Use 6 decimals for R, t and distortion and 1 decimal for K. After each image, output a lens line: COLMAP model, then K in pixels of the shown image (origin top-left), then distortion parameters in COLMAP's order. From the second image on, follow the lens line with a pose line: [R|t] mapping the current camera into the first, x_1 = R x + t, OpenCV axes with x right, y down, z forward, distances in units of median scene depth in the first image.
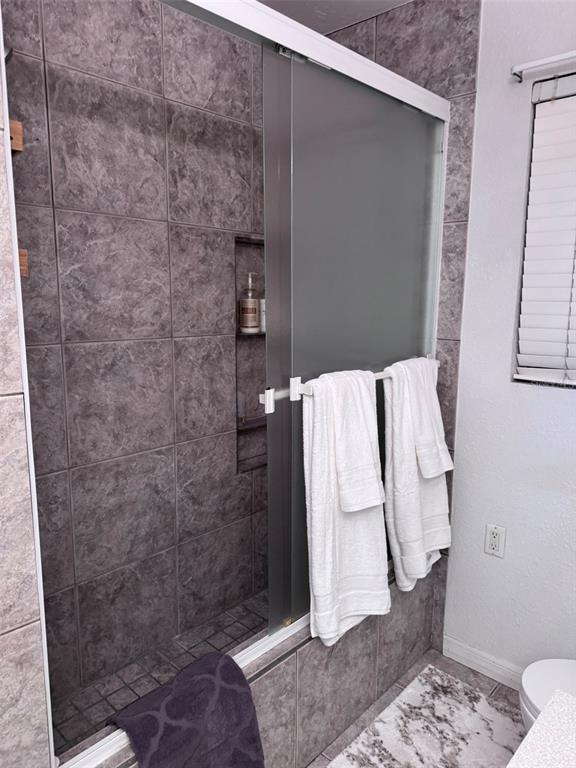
lens RADIAL K [[543.5, 0, 287.7], [0, 543.5, 384.4], [0, 0, 1]] dist [0.036699, -0.038765]
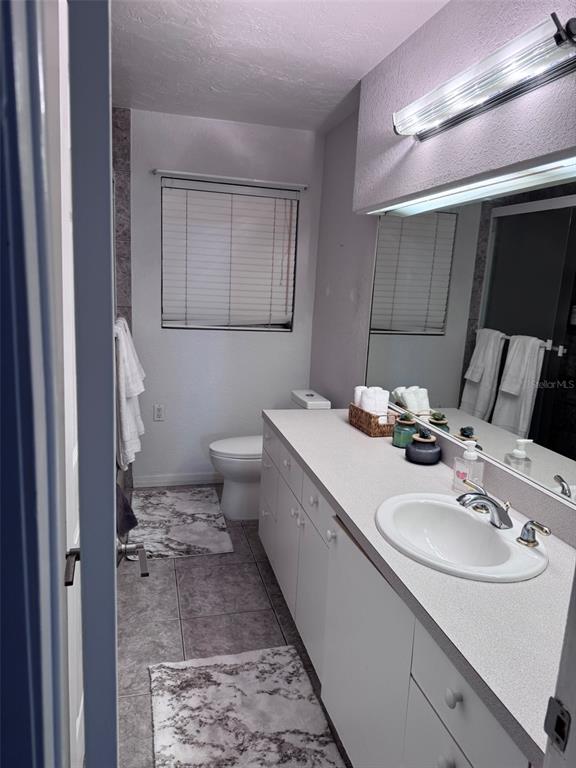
lens RADIAL K [[543.5, 0, 288.3], [0, 543.5, 385.0], [0, 0, 1]] dist [0.036699, -0.038765]
pose [[0.534348, -0.135651, 0.834309, -0.983988], [0.088426, 0.990594, 0.104428, 0.032333], [-0.840627, 0.017973, 0.541316, -0.420095]]
